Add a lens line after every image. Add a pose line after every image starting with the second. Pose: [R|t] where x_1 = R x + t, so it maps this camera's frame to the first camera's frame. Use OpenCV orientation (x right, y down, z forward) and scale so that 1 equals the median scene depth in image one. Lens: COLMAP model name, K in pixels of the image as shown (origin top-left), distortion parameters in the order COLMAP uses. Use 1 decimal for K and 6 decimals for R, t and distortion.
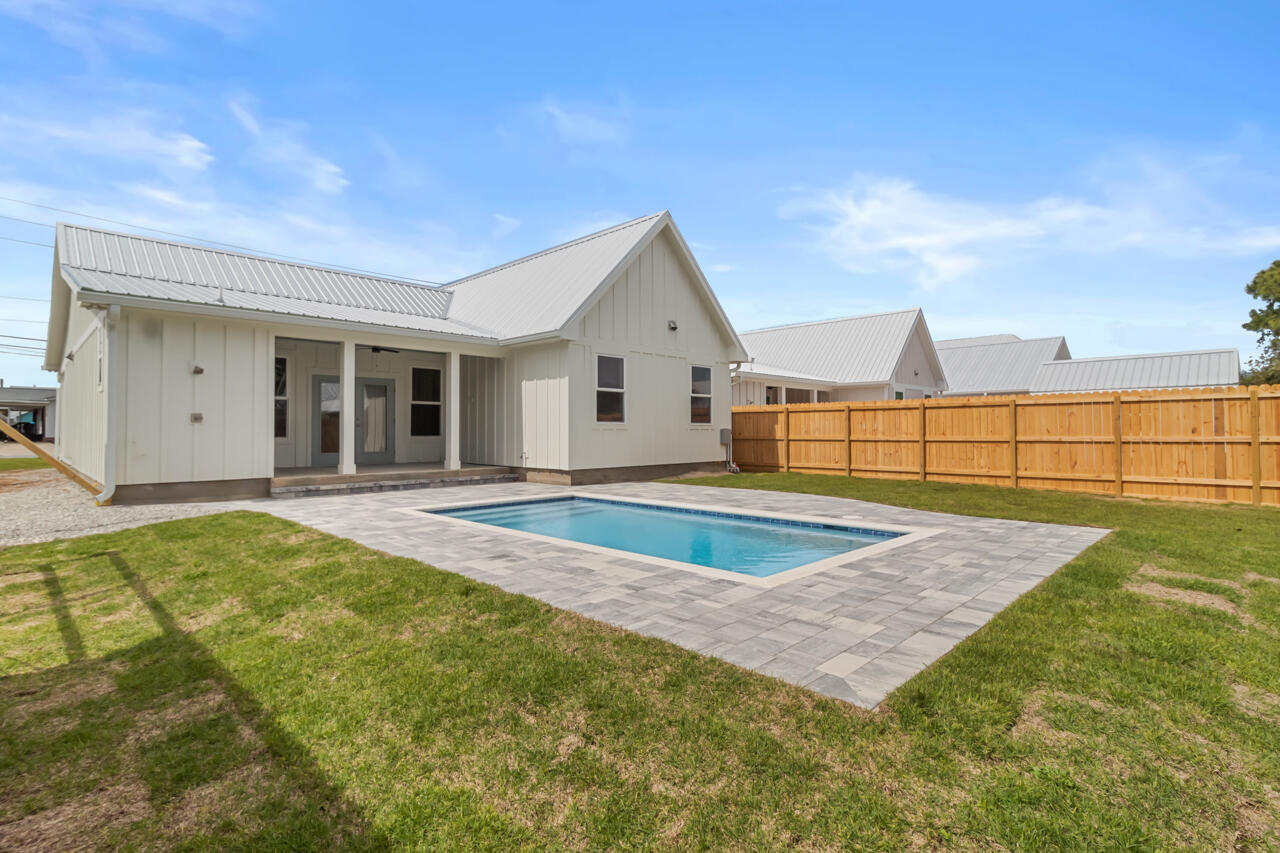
lens RADIAL K [[620.8, 0, 640.0], [0, 620.8, 426.5], [0, 0, 1]] dist [0.001011, 0.000052]
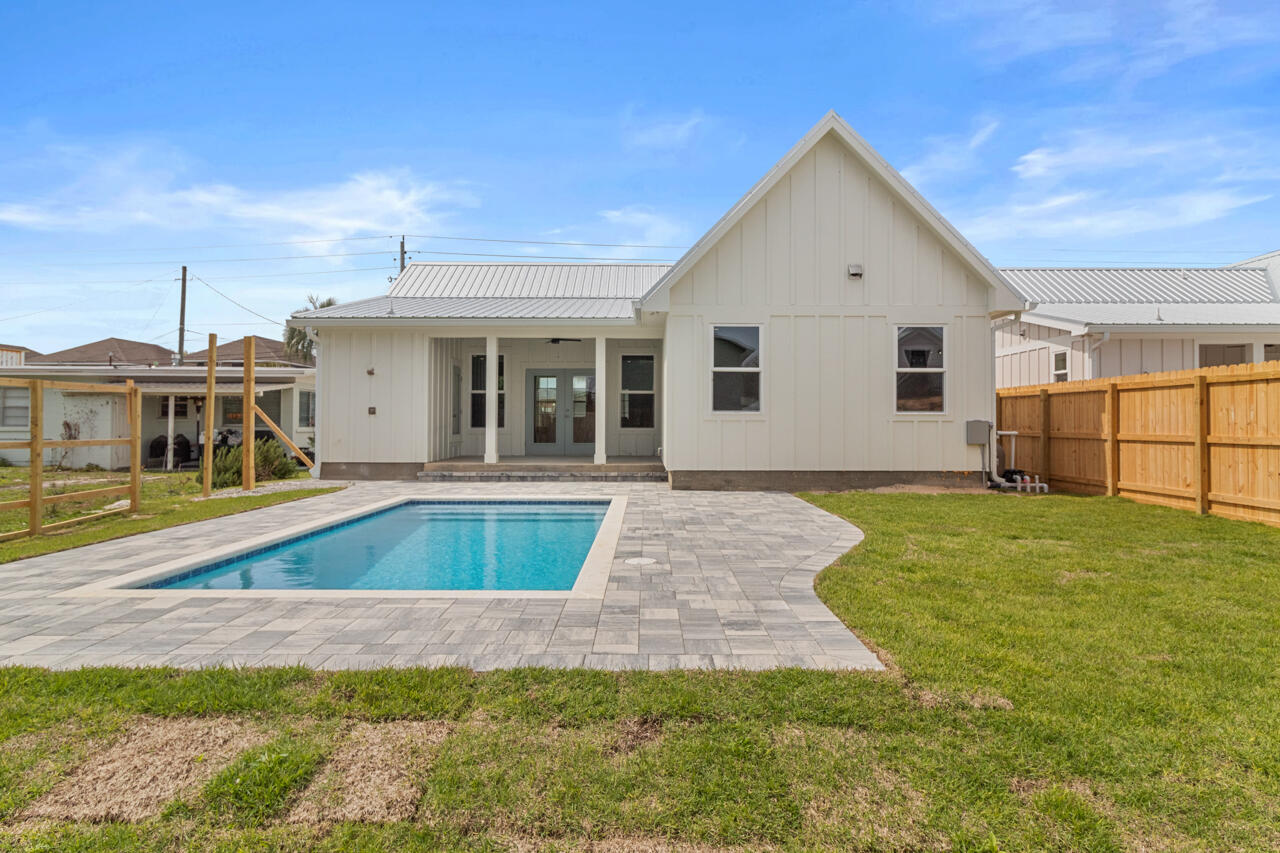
lens RADIAL K [[701.6, 0, 640.0], [0, 701.6, 426.5], [0, 0, 1]] dist [-0.001678, -0.000640]
pose [[0.703712, 0.007281, -0.710448, 0.425595], [0.001281, 0.999933, 0.011516, 0.001249], [0.710485, -0.009014, 0.703655, 0.267544]]
